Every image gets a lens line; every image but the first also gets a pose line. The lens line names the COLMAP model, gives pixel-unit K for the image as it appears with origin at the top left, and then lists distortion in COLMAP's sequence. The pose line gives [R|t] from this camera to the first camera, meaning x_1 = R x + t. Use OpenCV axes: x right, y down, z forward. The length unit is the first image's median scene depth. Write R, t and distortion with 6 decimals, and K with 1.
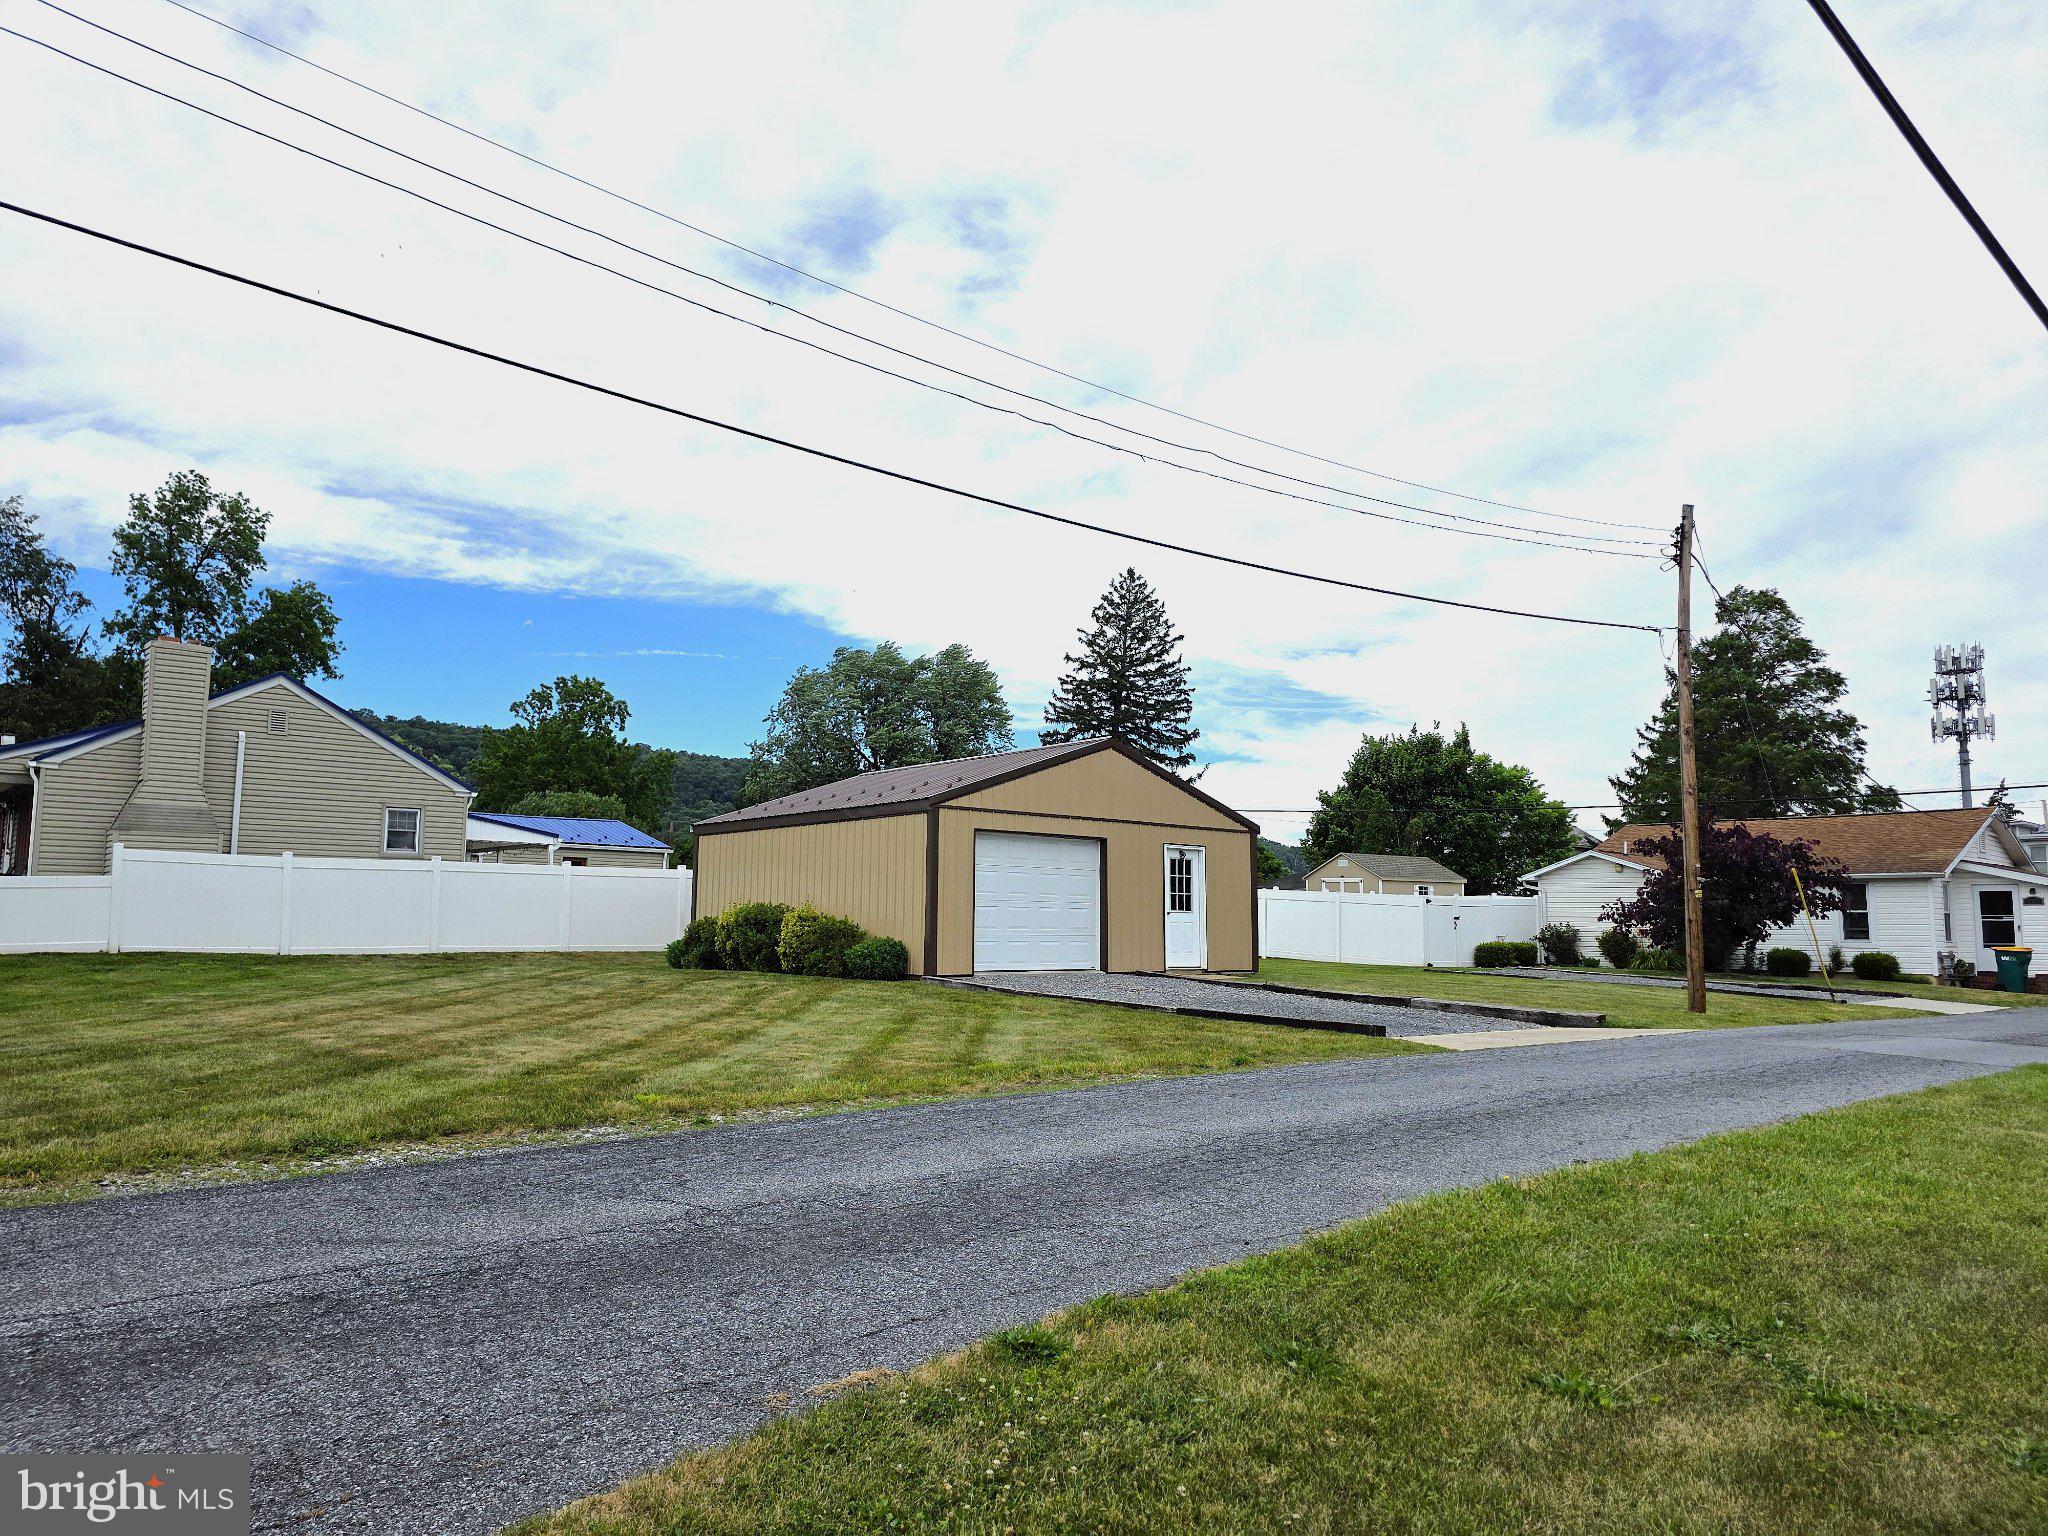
lens RADIAL K [[1336.5, 0, 1024.3], [0, 1336.5, 792.2], [0, 0, 1]] dist [0.032544, -0.040720]
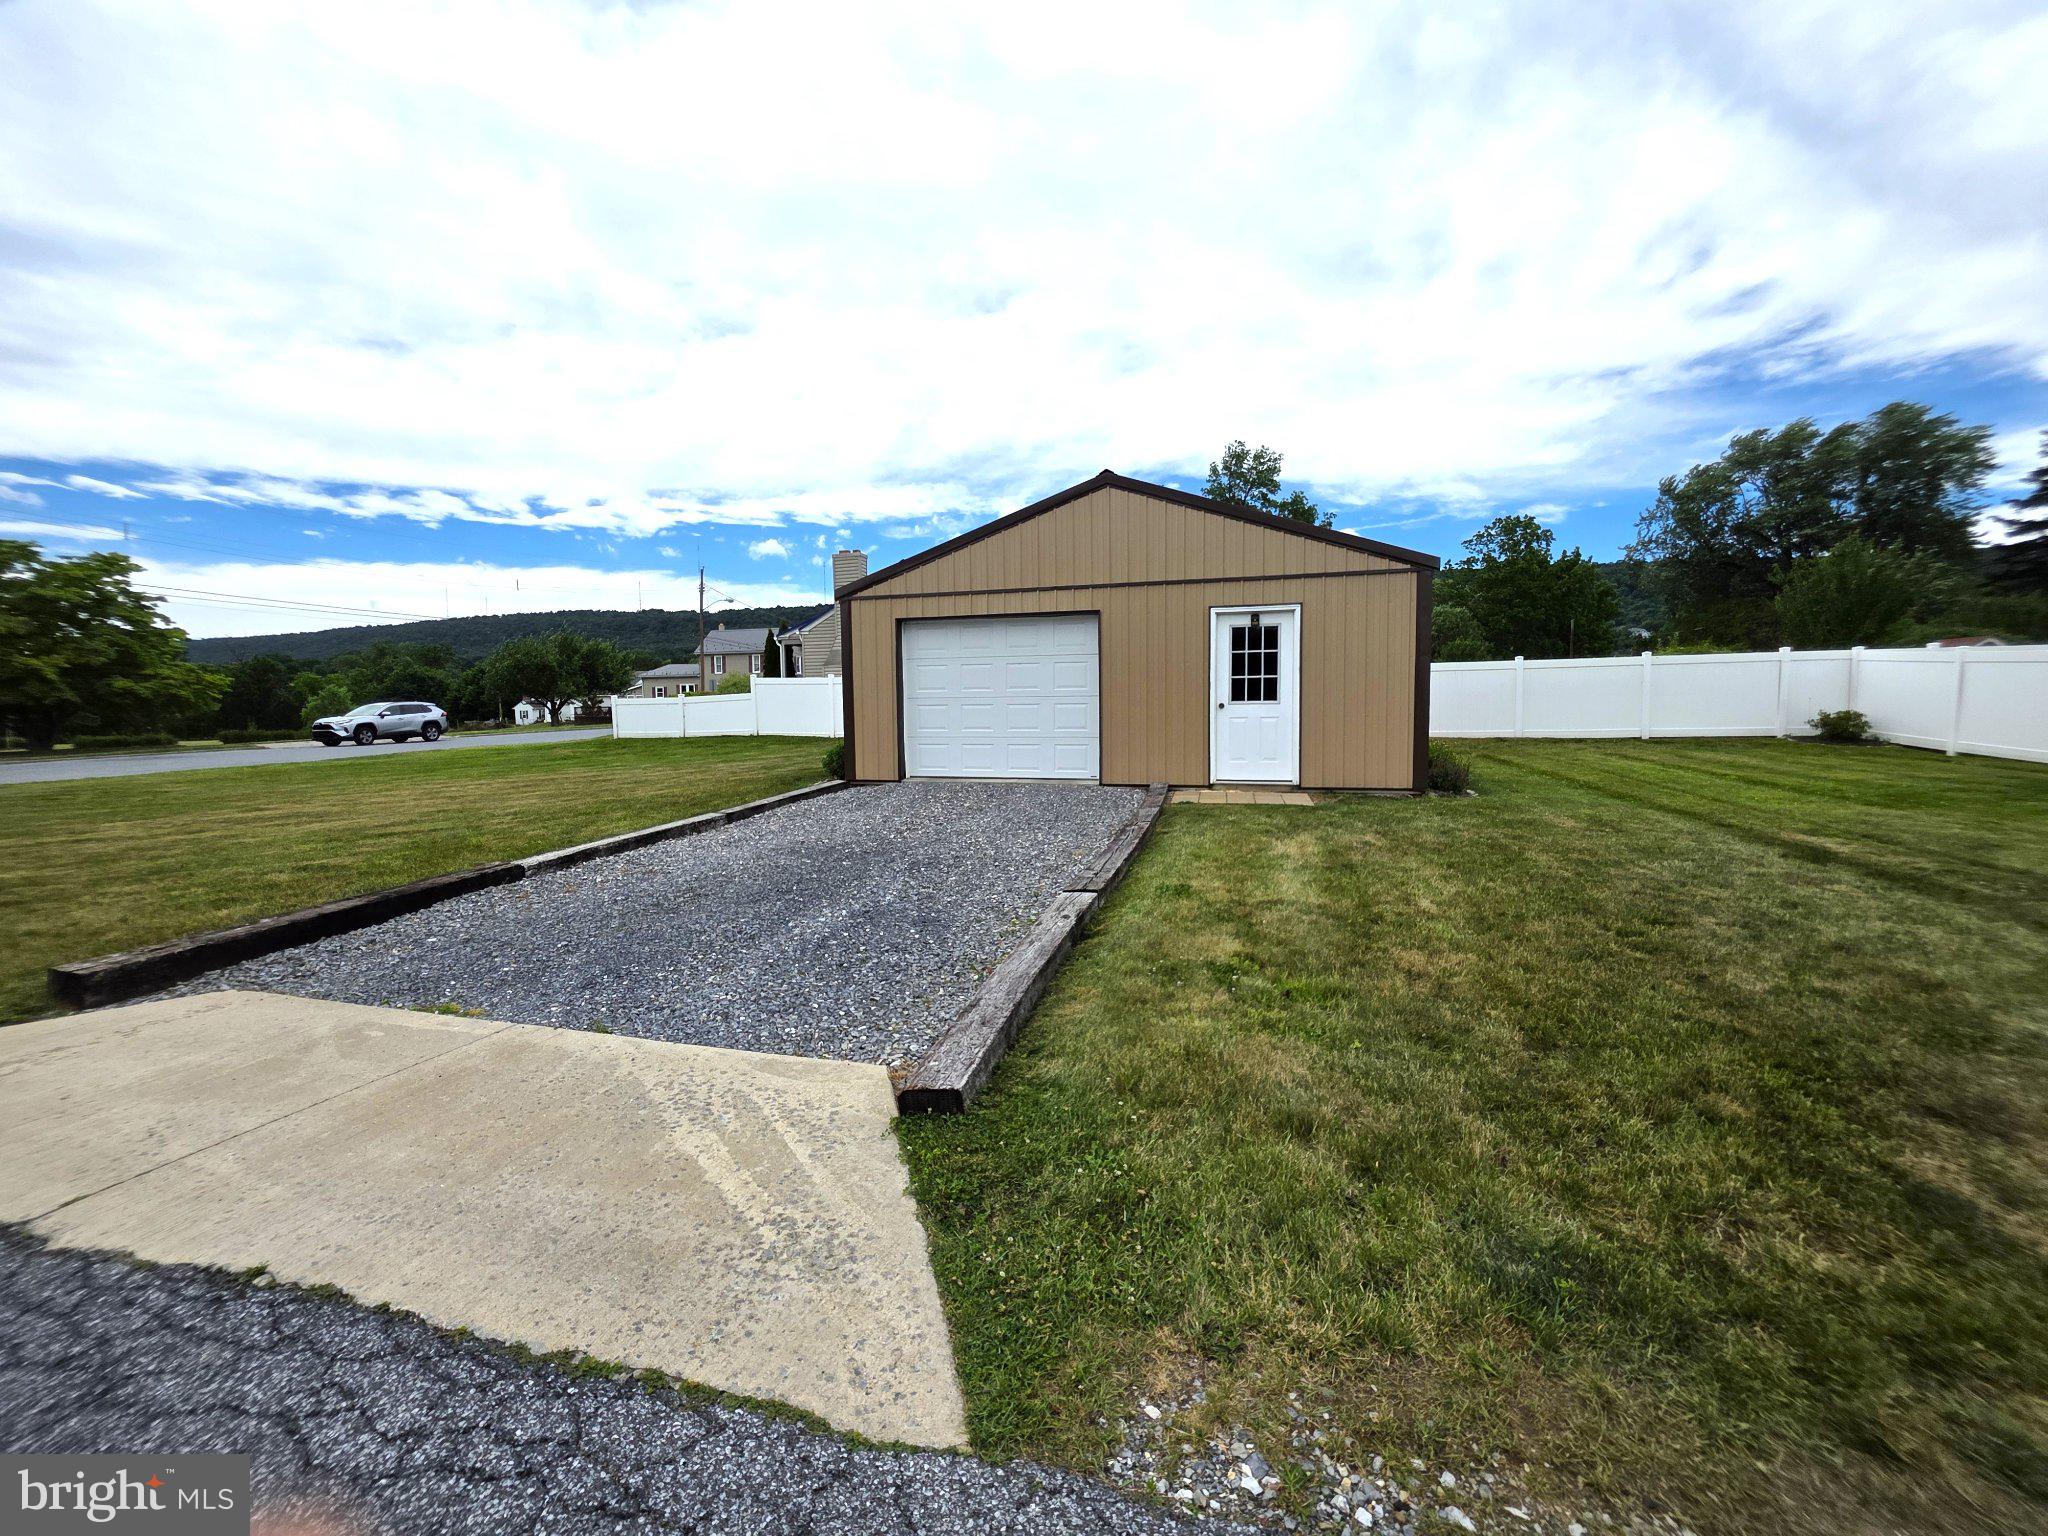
lens RADIAL K [[822.1, 0, 1024.0], [0, 822.1, 768.0], [0, 0, 1]] dist [0.000617, 0.000057]
pose [[0.563349, 0.043038, -0.825097, 0.145157], [0.103157, 0.987164, 0.121924, 0.020861], [0.819754, -0.153801, 0.551678, 0.235719]]
